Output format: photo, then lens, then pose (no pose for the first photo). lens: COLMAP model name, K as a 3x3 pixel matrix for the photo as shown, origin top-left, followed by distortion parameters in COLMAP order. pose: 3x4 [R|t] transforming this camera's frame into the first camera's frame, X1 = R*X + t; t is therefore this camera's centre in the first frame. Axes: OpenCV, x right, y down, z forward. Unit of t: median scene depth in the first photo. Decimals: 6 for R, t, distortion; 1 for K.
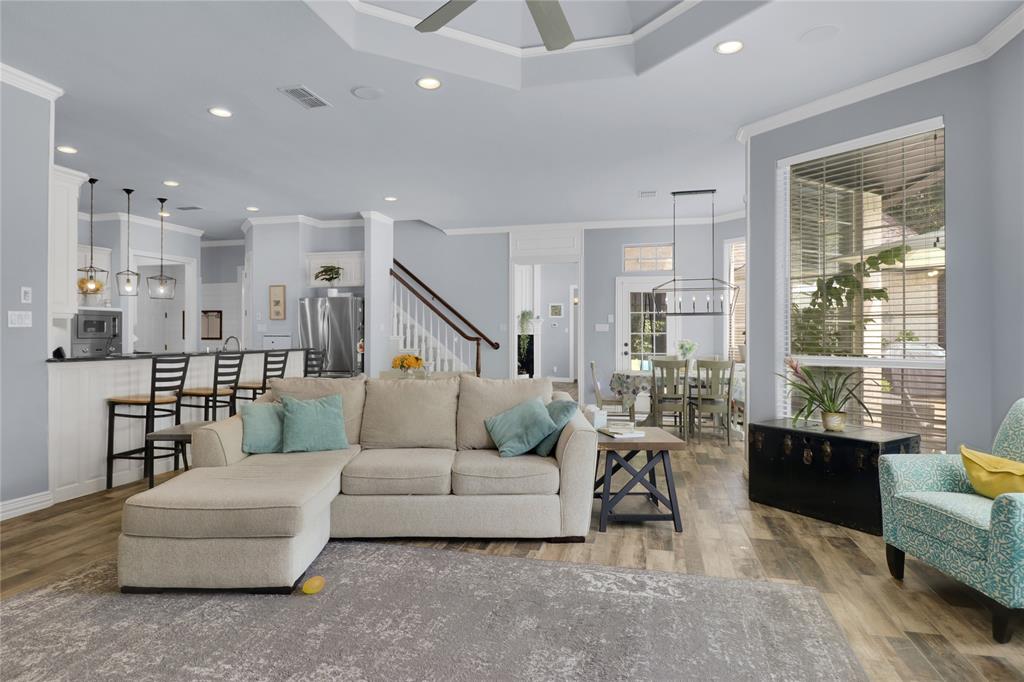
lens RADIAL K [[581.0, 0, 508.8], [0, 581.0, 333.8], [0, 0, 1]] dist [0.000895, -0.005336]
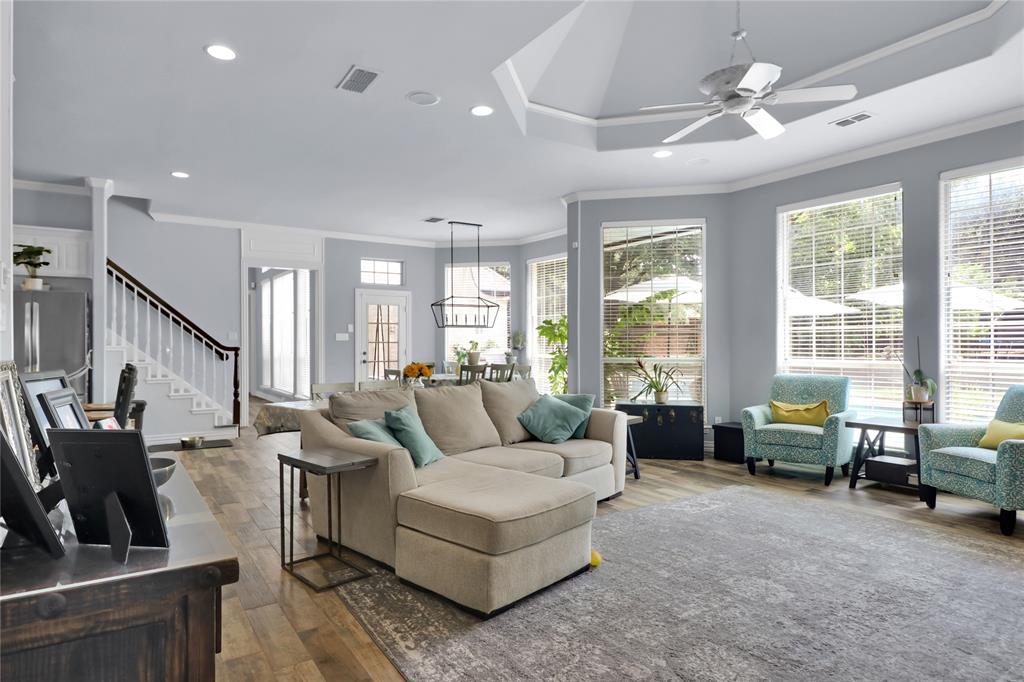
lens RADIAL K [[581.0, 0, 506.6], [0, 581.0, 343.5], [0, 0, 1]] dist [0.000895, -0.005336]
pose [[0.680759, -0.001568, 0.732506, -0.904337], [0.001321, 0.999999, 0.000912, 0.001023], [-0.732507, 0.000347, 0.680760, 0.233328]]
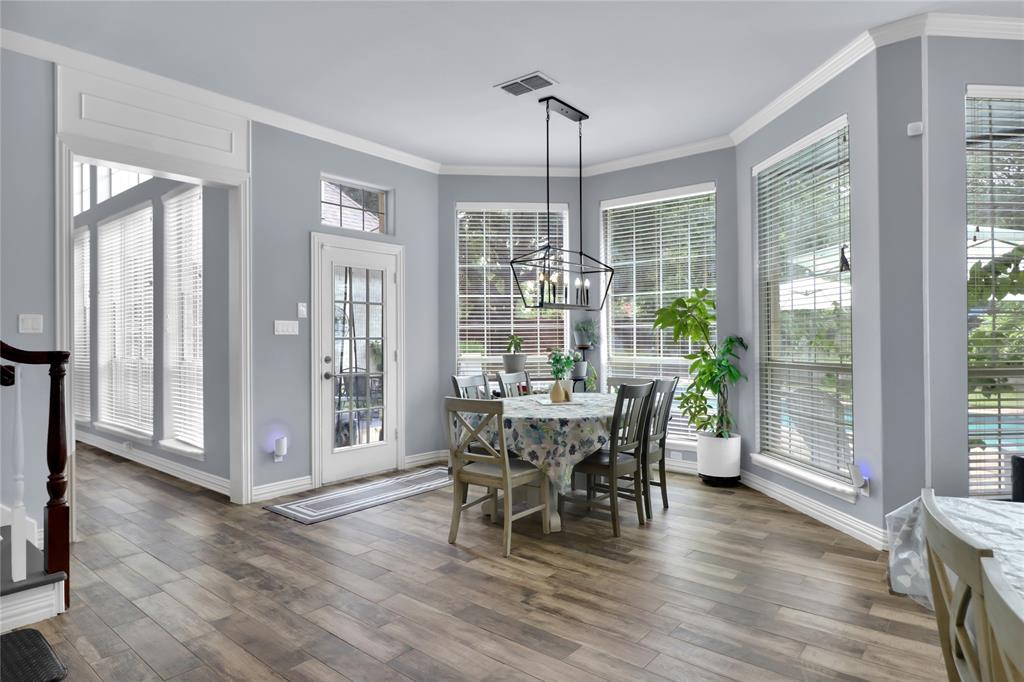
lens RADIAL K [[581.0, 0, 508.3], [0, 581.0, 337.9], [0, 0, 1]] dist [0.000895, -0.005336]
pose [[0.447429, -0.001207, 0.894319, -0.479237], [0.003250, 0.999995, -0.000276, -0.001611], [-0.894314, 0.003030, 0.447431, 1.407472]]
